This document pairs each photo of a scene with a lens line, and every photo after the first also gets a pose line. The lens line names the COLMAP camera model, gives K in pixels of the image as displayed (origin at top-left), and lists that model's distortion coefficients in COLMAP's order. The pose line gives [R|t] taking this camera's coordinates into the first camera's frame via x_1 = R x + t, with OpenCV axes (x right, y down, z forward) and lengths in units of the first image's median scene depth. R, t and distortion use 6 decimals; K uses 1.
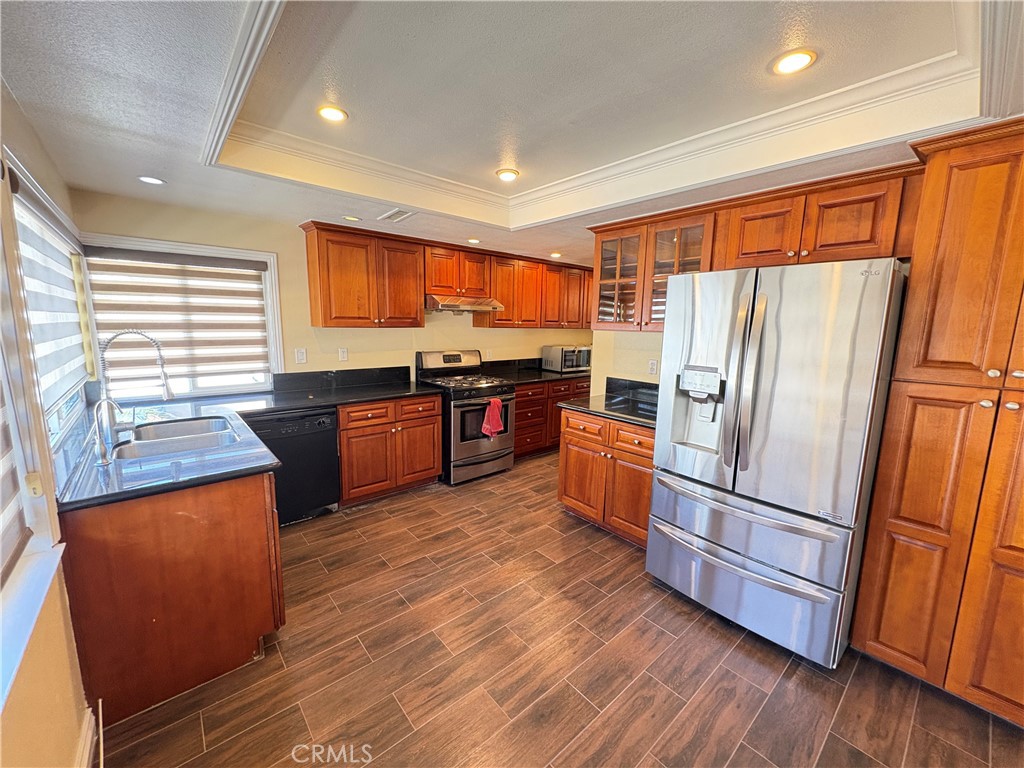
lens RADIAL K [[406.3, 0, 511.6], [0, 406.3, 382.4], [0, 0, 1]] dist [0.001691, 0.000219]
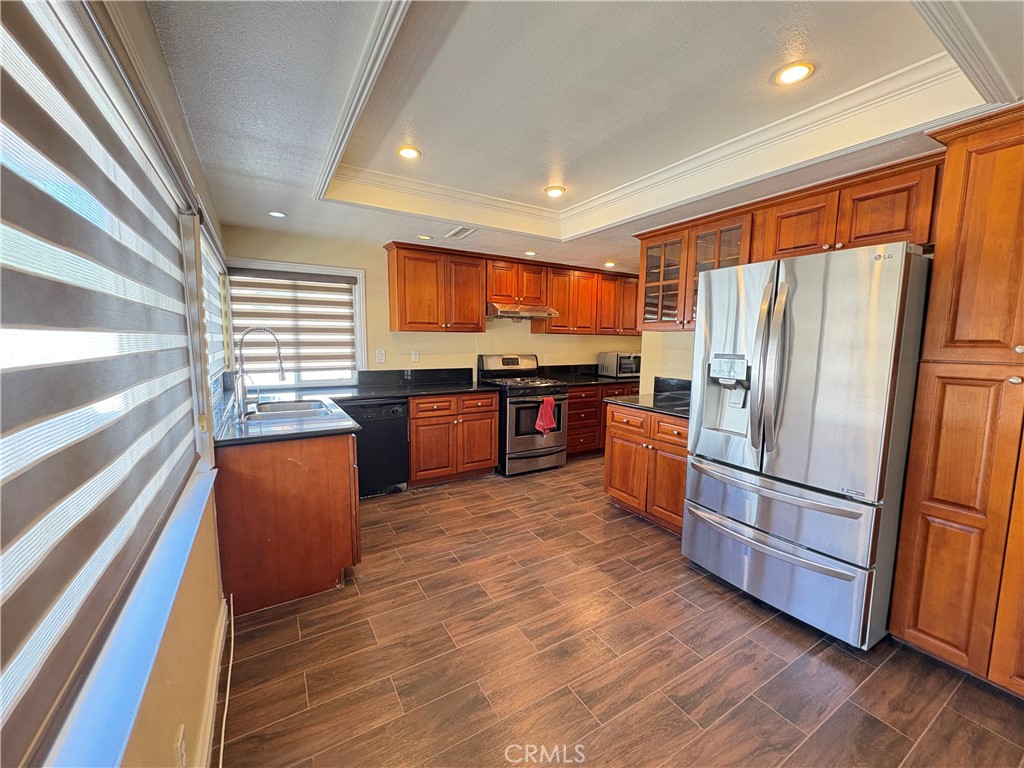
lens RADIAL K [[406.3, 0, 511.9], [0, 406.3, 382.7], [0, 0, 1]] dist [0.001691, 0.000219]
pose [[0.985623, 0.010514, -0.168631, 0.057356], [-0.017874, 0.998950, -0.042191, 0.060175], [0.168010, 0.044599, 0.984776, -0.094515]]
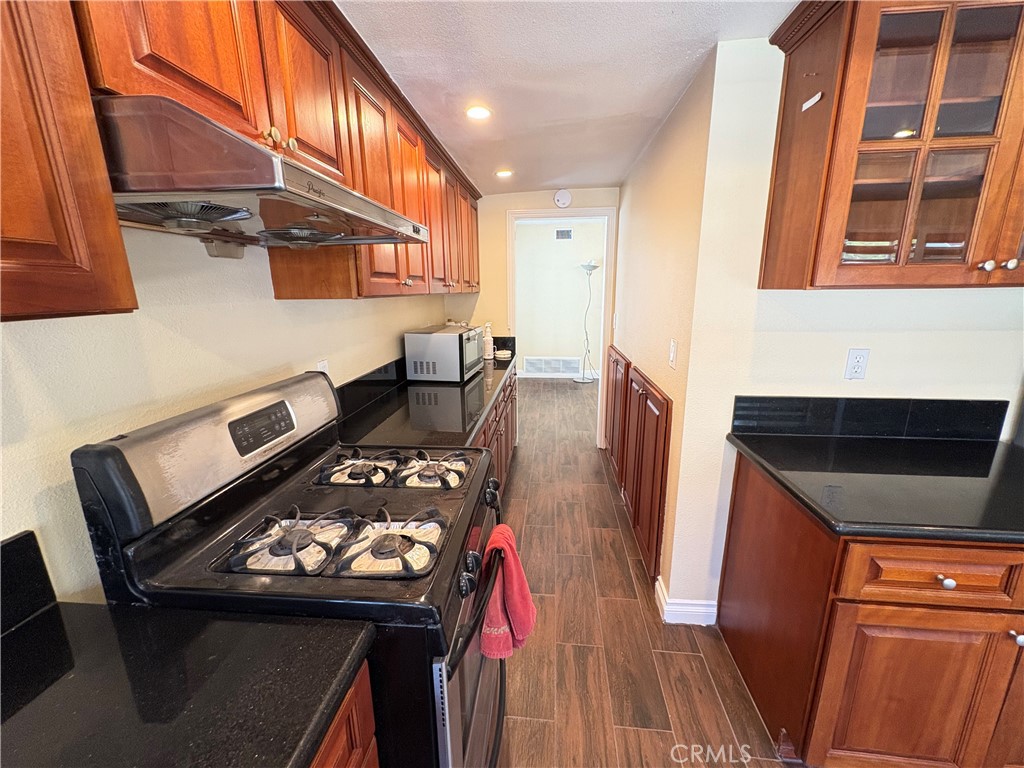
lens RADIAL K [[406.3, 0, 512.4], [0, 406.3, 381.7], [0, 0, 1]] dist [0.001691, 0.000219]
pose [[0.724166, -0.182150, 0.665135, -0.274006], [0.125704, 0.983194, 0.132391, -0.138016], [-0.678072, -0.012263, 0.734893, 0.973262]]
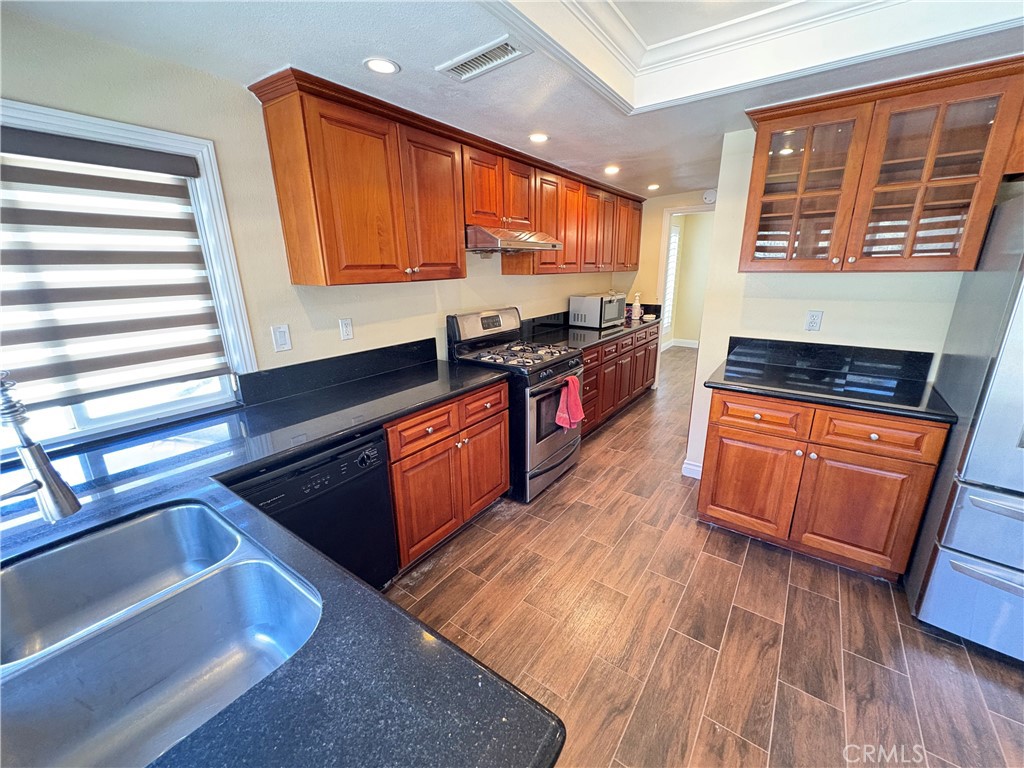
lens RADIAL K [[406.3, 0, 513.0], [0, 406.3, 381.6], [0, 0, 1]] dist [0.001691, 0.000219]
pose [[0.973263, -0.093244, 0.209916, -0.368089], [0.065092, 0.988395, 0.137250, -0.069415], [-0.220278, -0.119917, 0.968038, 0.412723]]
